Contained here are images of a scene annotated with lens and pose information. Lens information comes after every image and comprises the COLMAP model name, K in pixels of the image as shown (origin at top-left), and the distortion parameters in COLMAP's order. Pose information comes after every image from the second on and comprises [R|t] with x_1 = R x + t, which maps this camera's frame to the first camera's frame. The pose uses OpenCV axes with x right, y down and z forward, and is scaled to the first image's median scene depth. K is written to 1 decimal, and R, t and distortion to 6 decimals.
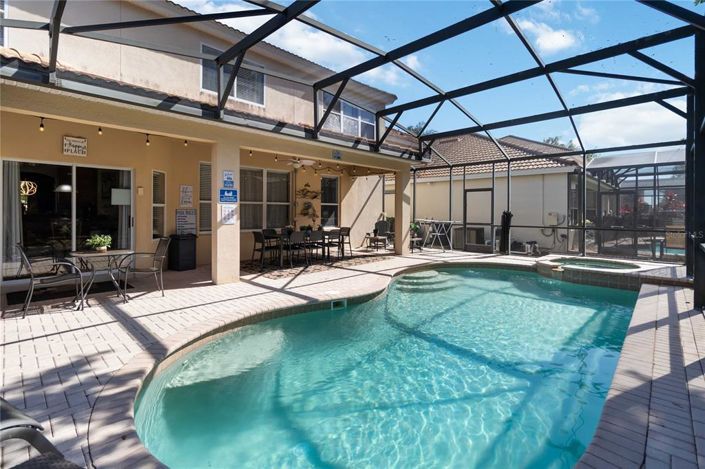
lens RADIAL K [[327.2, 0, 354.5], [0, 327.2, 213.2], [0, 0, 1]] dist [0.001149, 0.000007]
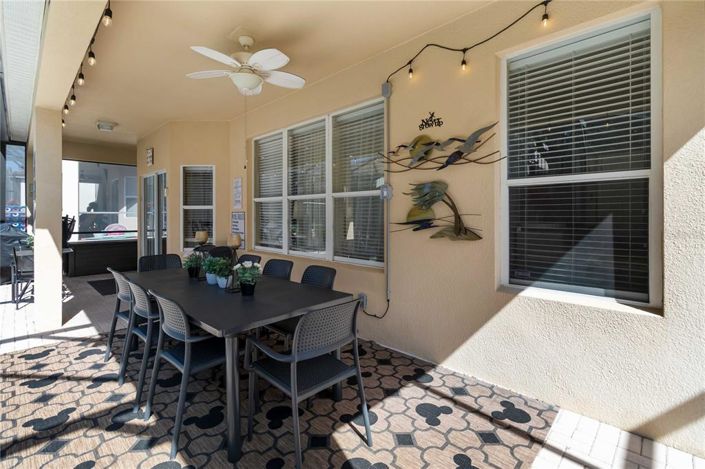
lens RADIAL K [[327.2, 0, 354.5], [0, 327.2, 213.2], [0, 0, 1]] dist [0.001149, 0.000007]
pose [[-0.009856, -0.003076, -0.999947, 0.136407], [-0.002849, 0.999991, -0.003048, -0.006029], [0.999947, 0.002819, -0.009864, 0.945804]]
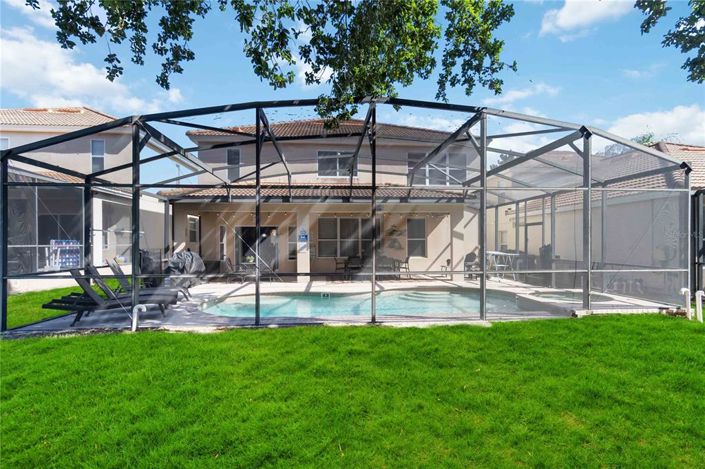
lens RADIAL K [[339.2, 0, 358.0], [0, 339.2, 247.7], [0, 0, 1]] dist [-0.001092, -0.000585]
pose [[0.751570, 0.001492, -0.659652, 0.696510], [0.003378, 0.999976, 0.006110, -0.003980], [0.659645, -0.006821, 0.751546, -0.183573]]
